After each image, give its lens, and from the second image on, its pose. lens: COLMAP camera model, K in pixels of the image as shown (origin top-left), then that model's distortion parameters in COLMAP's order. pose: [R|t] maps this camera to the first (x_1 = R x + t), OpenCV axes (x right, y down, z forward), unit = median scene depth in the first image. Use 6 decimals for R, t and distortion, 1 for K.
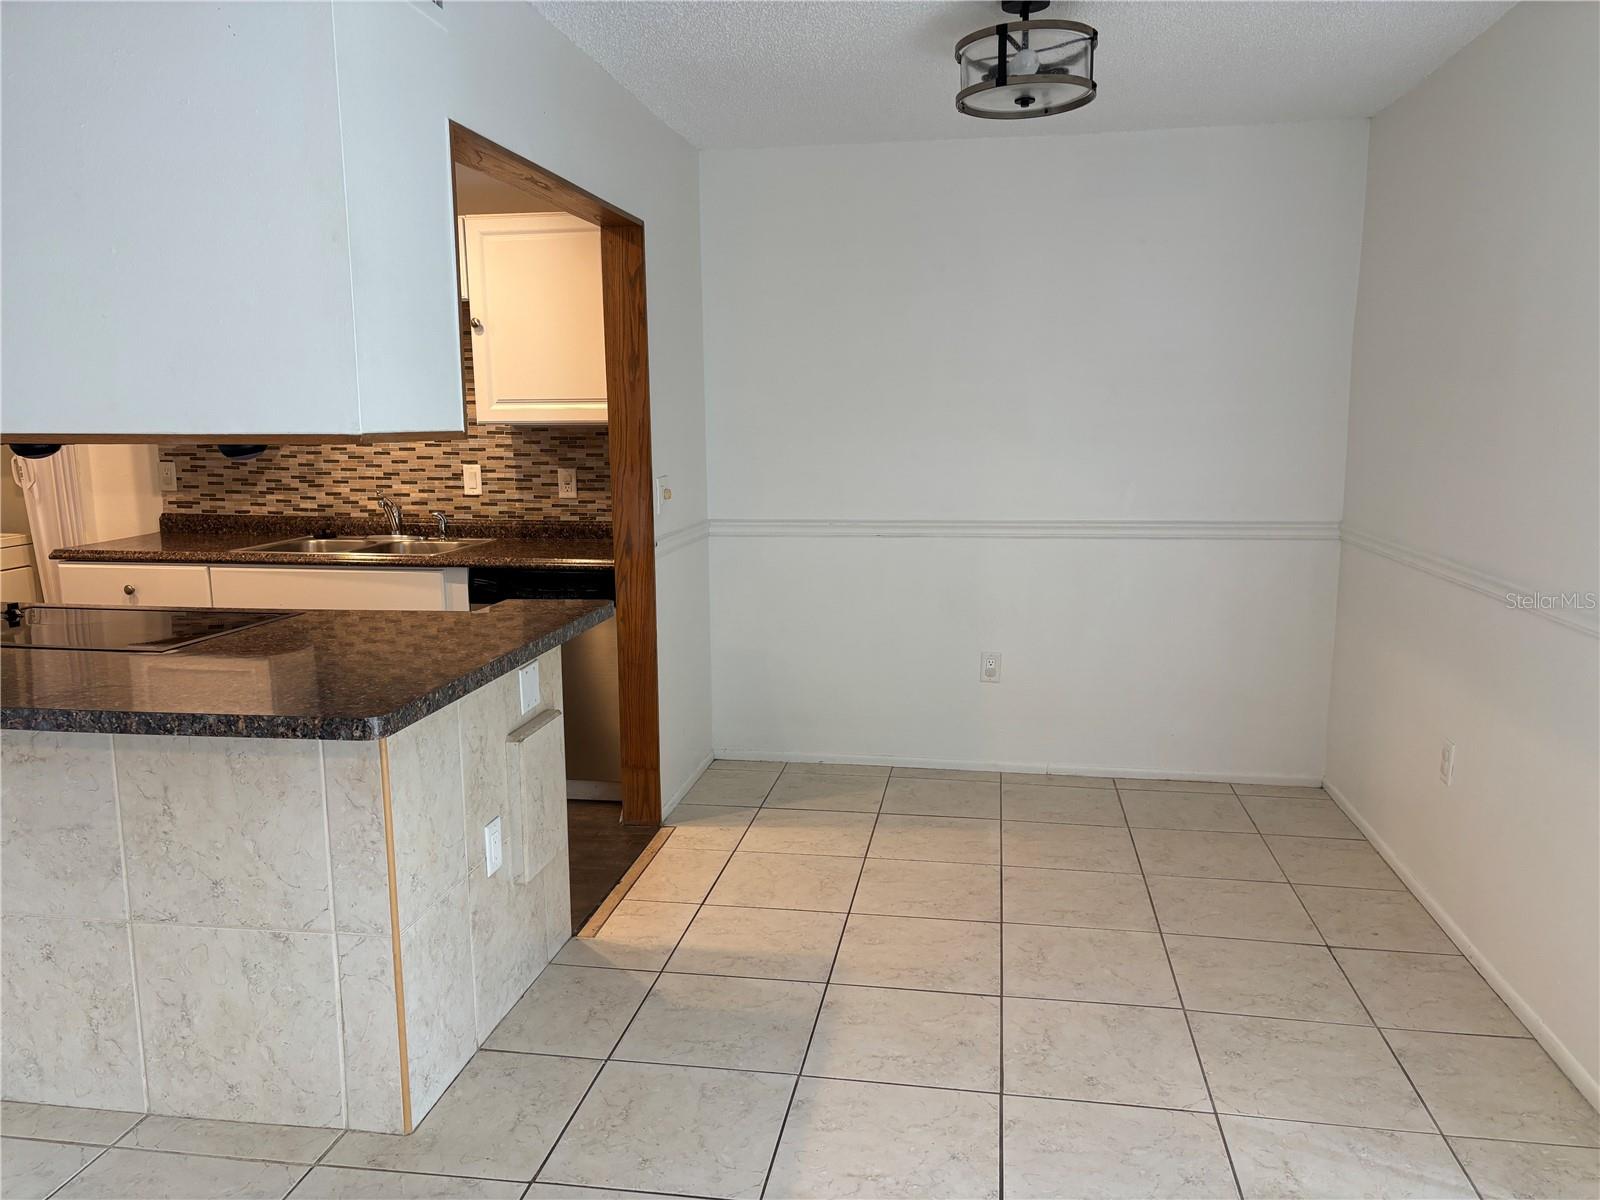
lens RADIAL K [[1211.9, 0, 806.1], [0, 1211.9, 595.6], [0, 0, 1]] dist [0.059603, -0.065697]
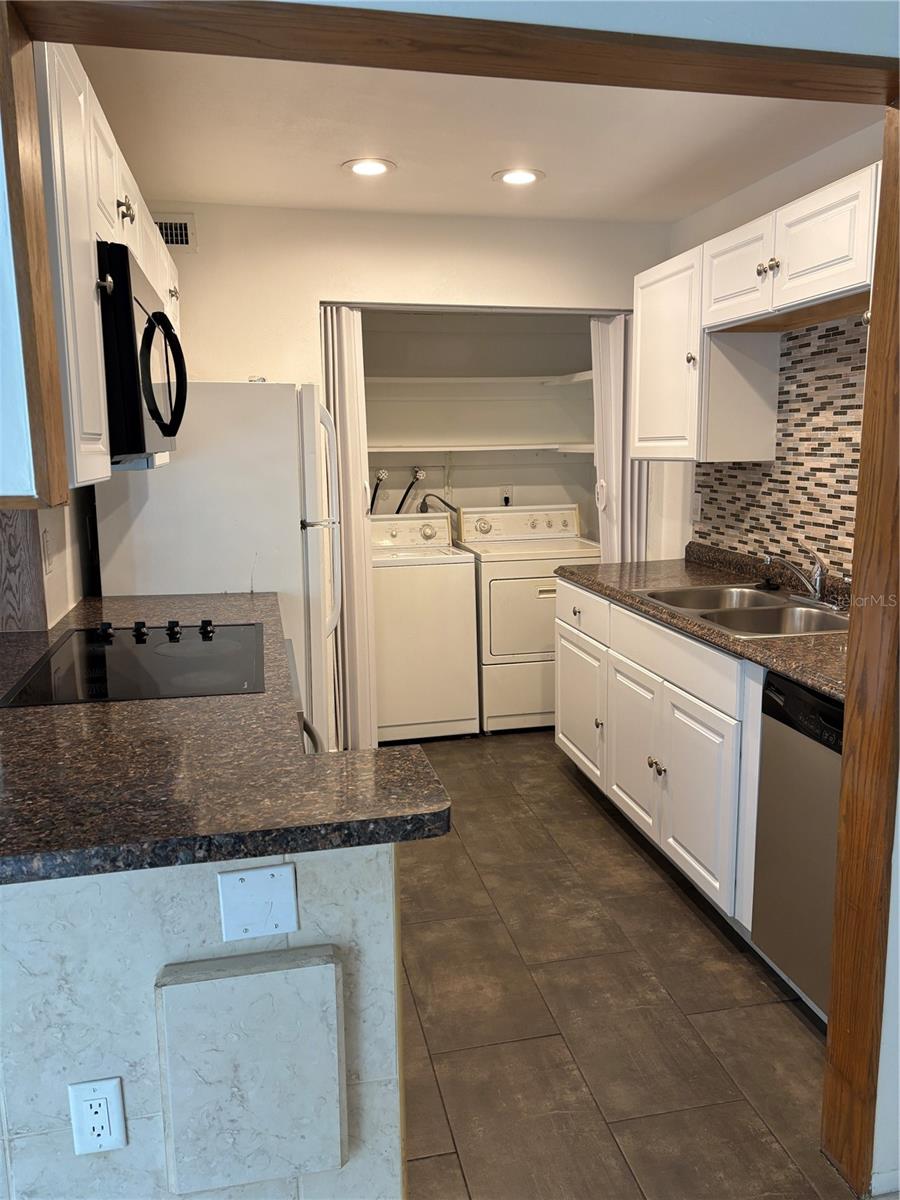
lens RADIAL K [[908.9, 0, 460.6], [0, 908.9, 603.6], [0, 0, 1]] dist [0.059603, -0.065697]
pose [[0.371469, 0.166892, -0.913323, 0.130276], [-0.135062, 0.982961, 0.124685, -0.089553], [0.918569, 0.077039, 0.387680, 0.544390]]
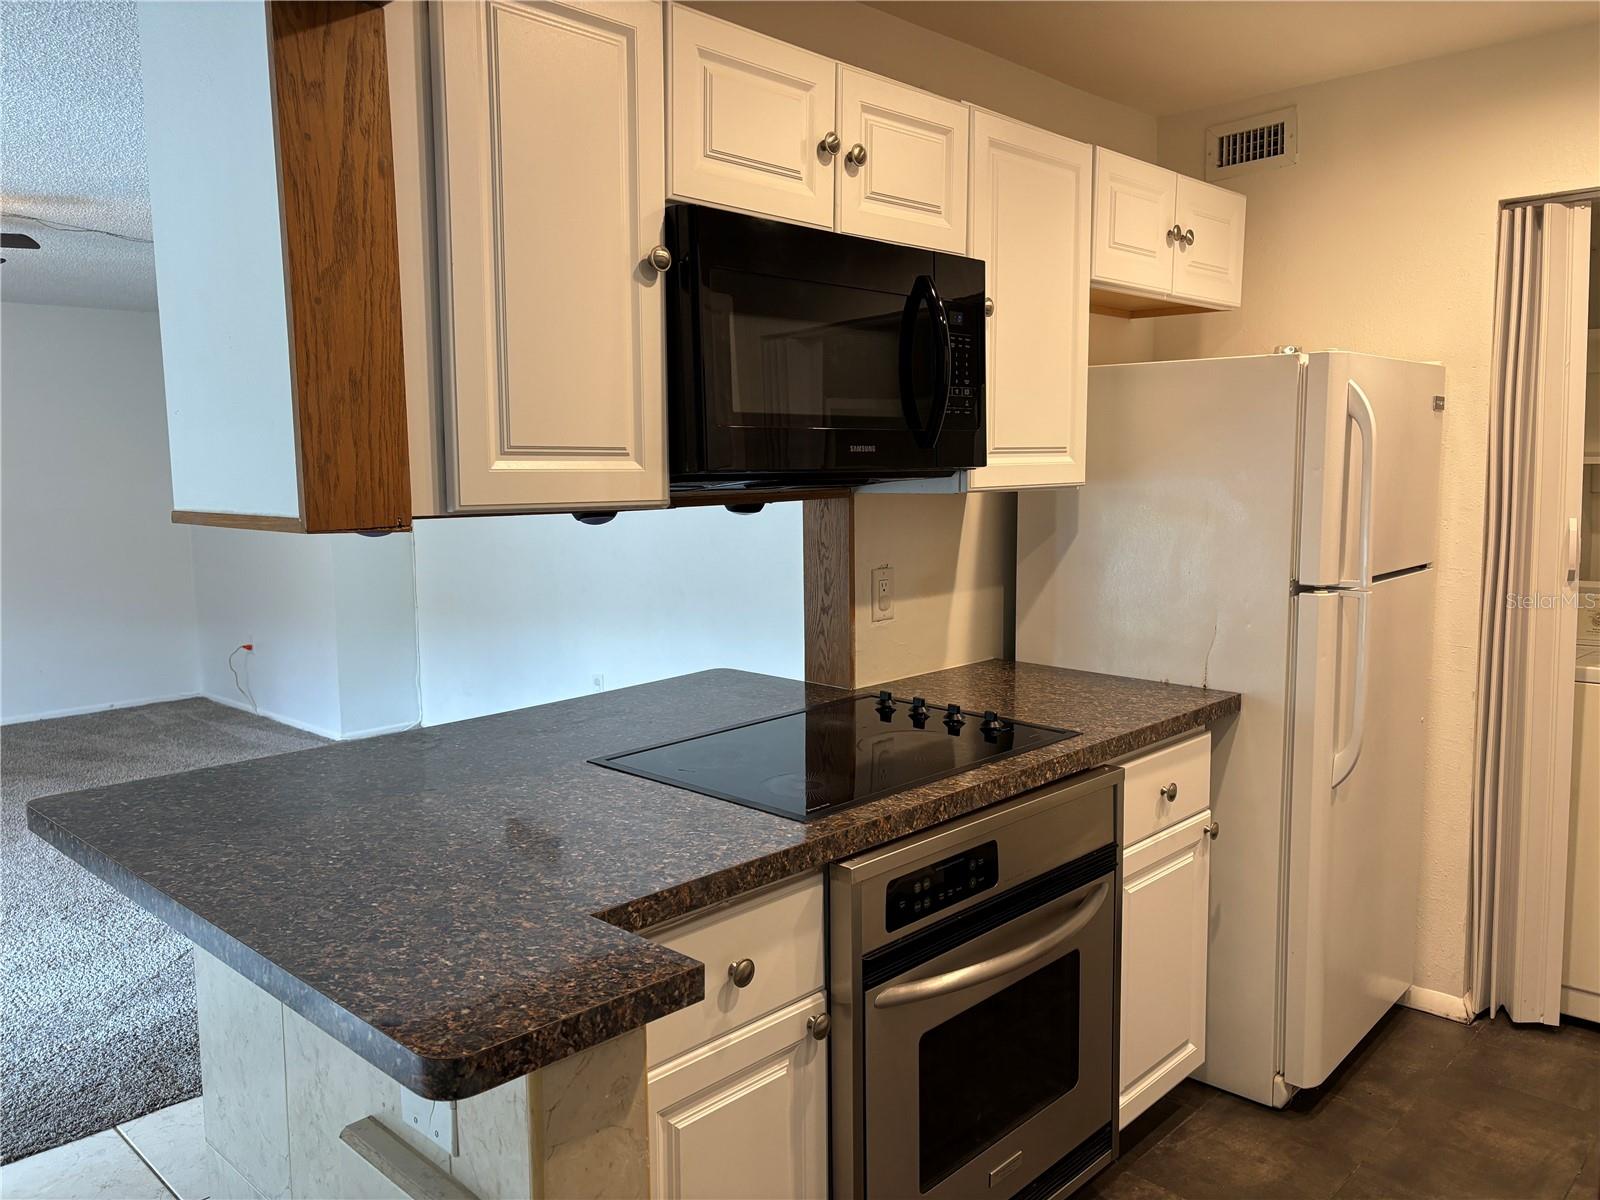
lens RADIAL K [[1211.9, 0, 789.6], [0, 1211.9, 589.0], [0, 0, 1]] dist [0.059603, -0.065697]
pose [[-0.578363, 0.100997, -0.809503, 0.027394], [-0.104511, 0.974956, 0.196309, -0.127151], [0.809057, 0.198141, -0.553324, 0.801247]]
